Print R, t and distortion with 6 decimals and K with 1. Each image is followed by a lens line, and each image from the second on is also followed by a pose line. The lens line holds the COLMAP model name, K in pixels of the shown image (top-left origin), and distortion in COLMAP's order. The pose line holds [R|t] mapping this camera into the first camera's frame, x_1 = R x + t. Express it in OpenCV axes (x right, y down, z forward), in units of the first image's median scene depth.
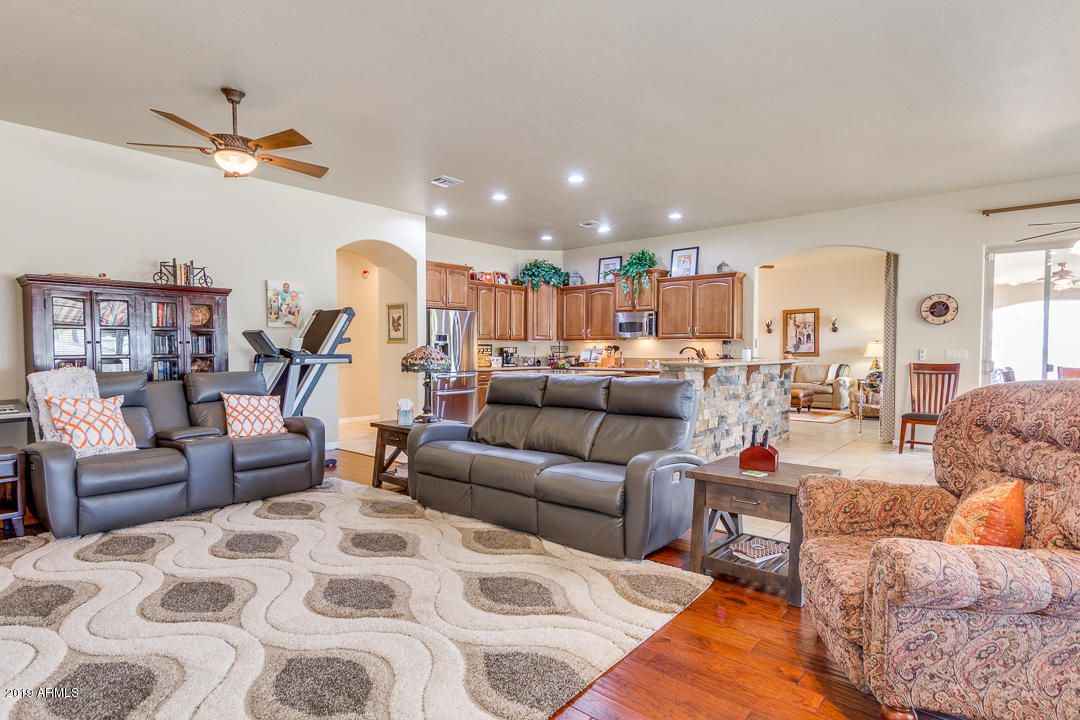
lens RADIAL K [[568.1, 0, 539.3], [0, 568.1, 364.8], [0, 0, 1]] dist [0.021492, -0.001390]
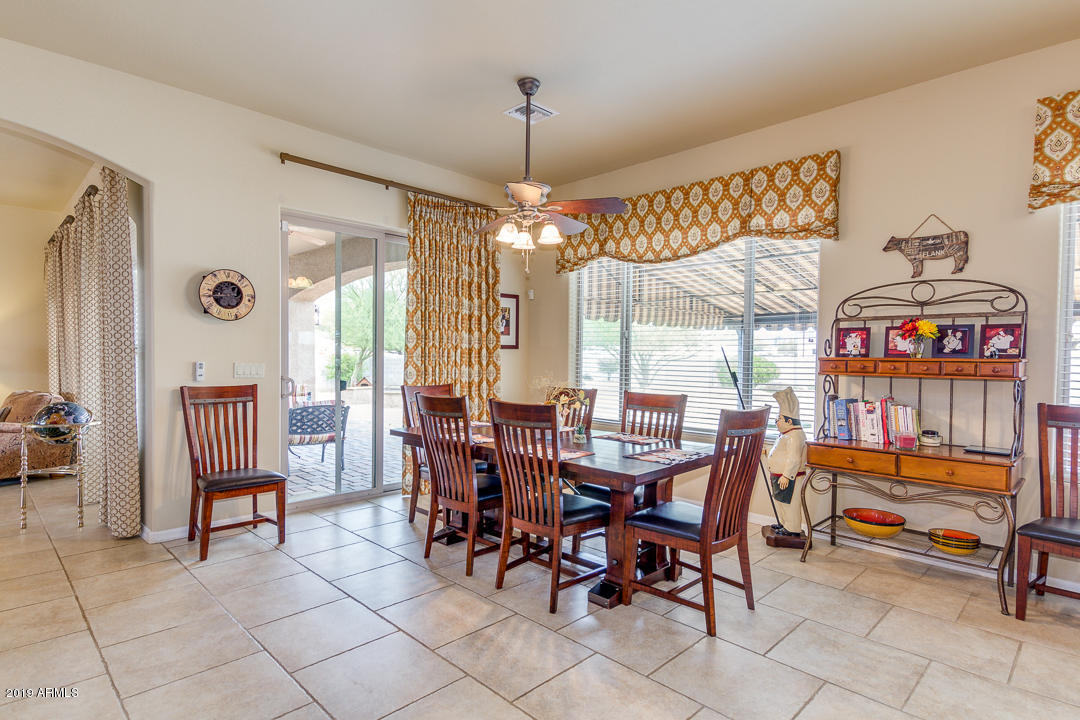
lens RADIAL K [[568.1, 0, 539.3], [0, 568.1, 364.8], [0, 0, 1]] dist [0.021492, -0.001390]
pose [[0.086626, -0.014377, 0.996137, 0.091248], [0.021610, 0.999688, 0.012549, -0.017182], [-0.996007, 0.020439, 0.086909, 0.439015]]
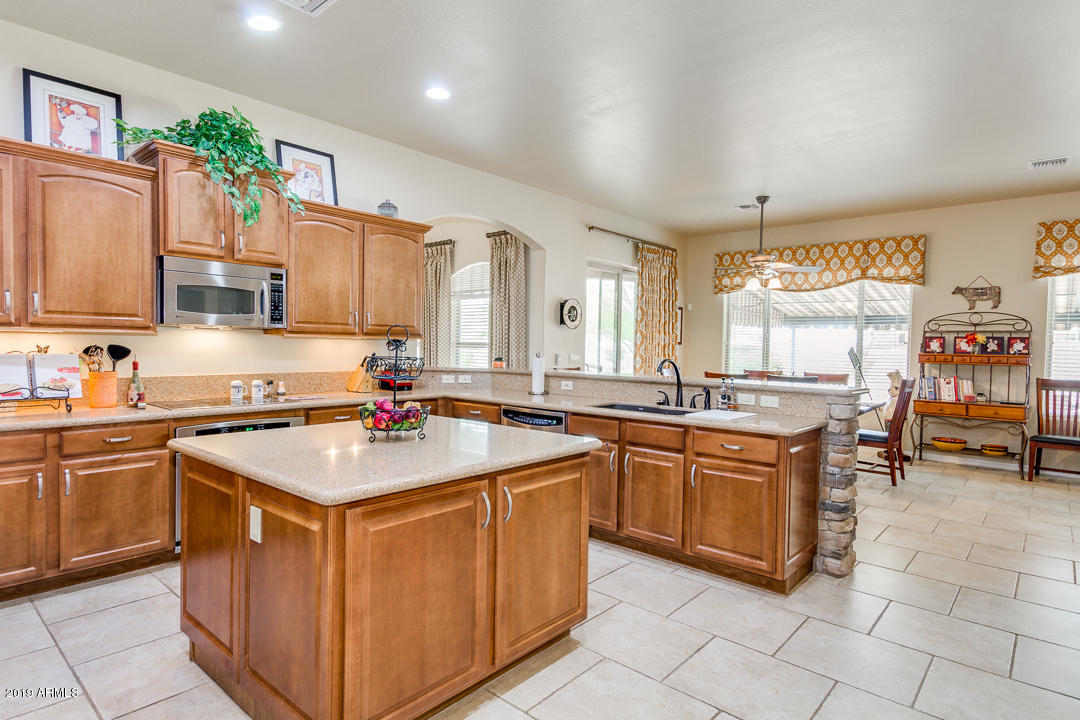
lens RADIAL K [[589.6, 0, 540.0], [0, 589.6, 360.0], [0, 0, 1]] dist [0.020811, -0.000158]
pose [[0.013917, -0.025323, 0.999582, -0.233691], [0.014514, 0.999579, 0.025121, -0.029884], [-0.999798, 0.014158, 0.014278, 0.731097]]
